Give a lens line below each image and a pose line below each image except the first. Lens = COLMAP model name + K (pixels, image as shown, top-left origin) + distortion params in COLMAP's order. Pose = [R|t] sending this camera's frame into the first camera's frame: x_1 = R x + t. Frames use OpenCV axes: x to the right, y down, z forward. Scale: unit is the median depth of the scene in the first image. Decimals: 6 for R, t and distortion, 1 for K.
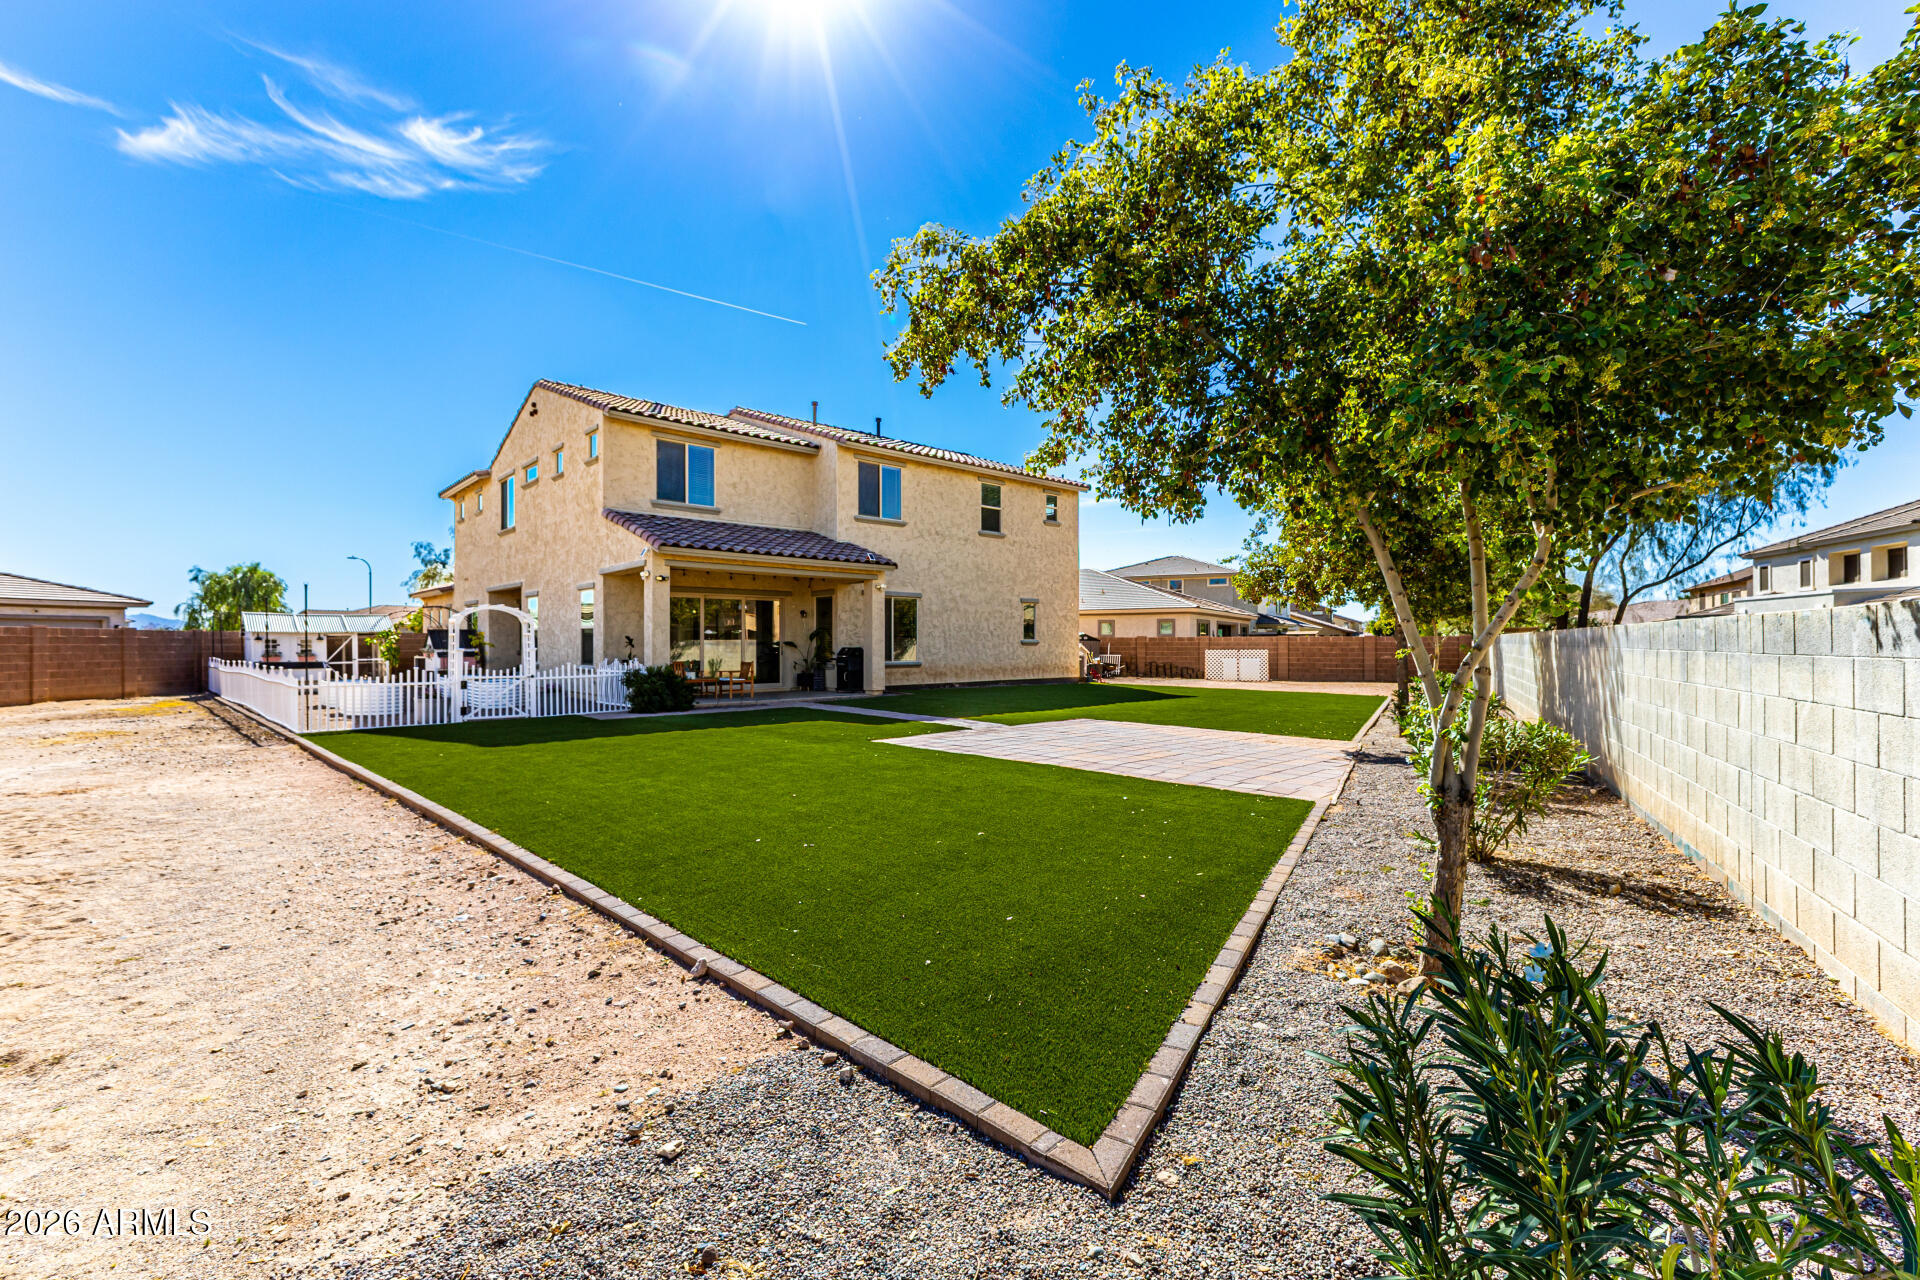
lens RADIAL K [[826.8, 0, 960.0], [0, 826.8, 640.0], [0, 0, 1]] dist [0.000343, 0.000104]
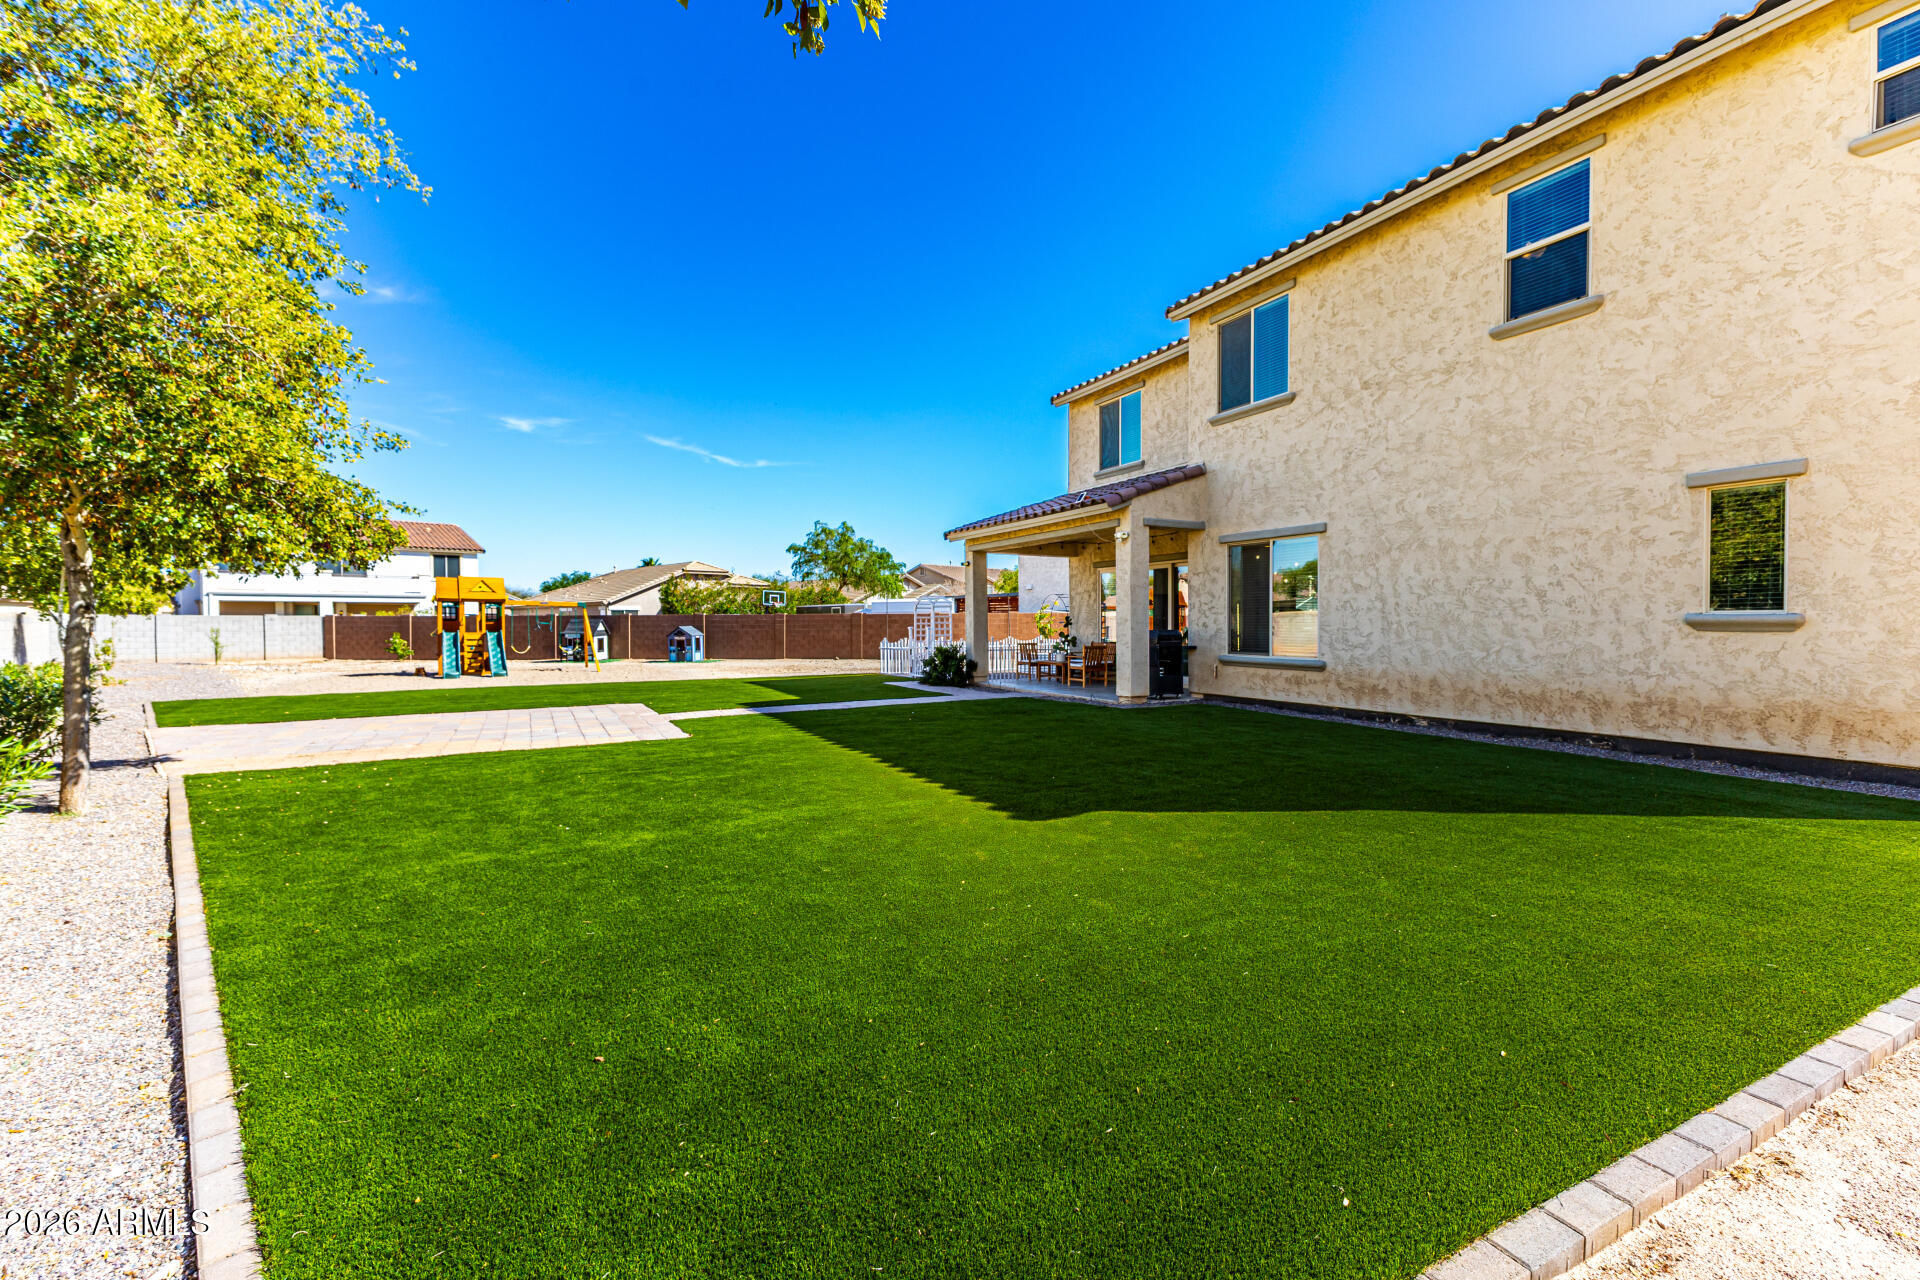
lens RADIAL K [[826.8, 0, 960.0], [0, 826.8, 640.0], [0, 0, 1]] dist [0.000343, 0.000104]
pose [[-0.279962, 0.023667, -0.959719, 0.542050], [0.009530, 0.999715, 0.021874, 0.001116], [0.959964, -0.003023, -0.280108, 1.023780]]
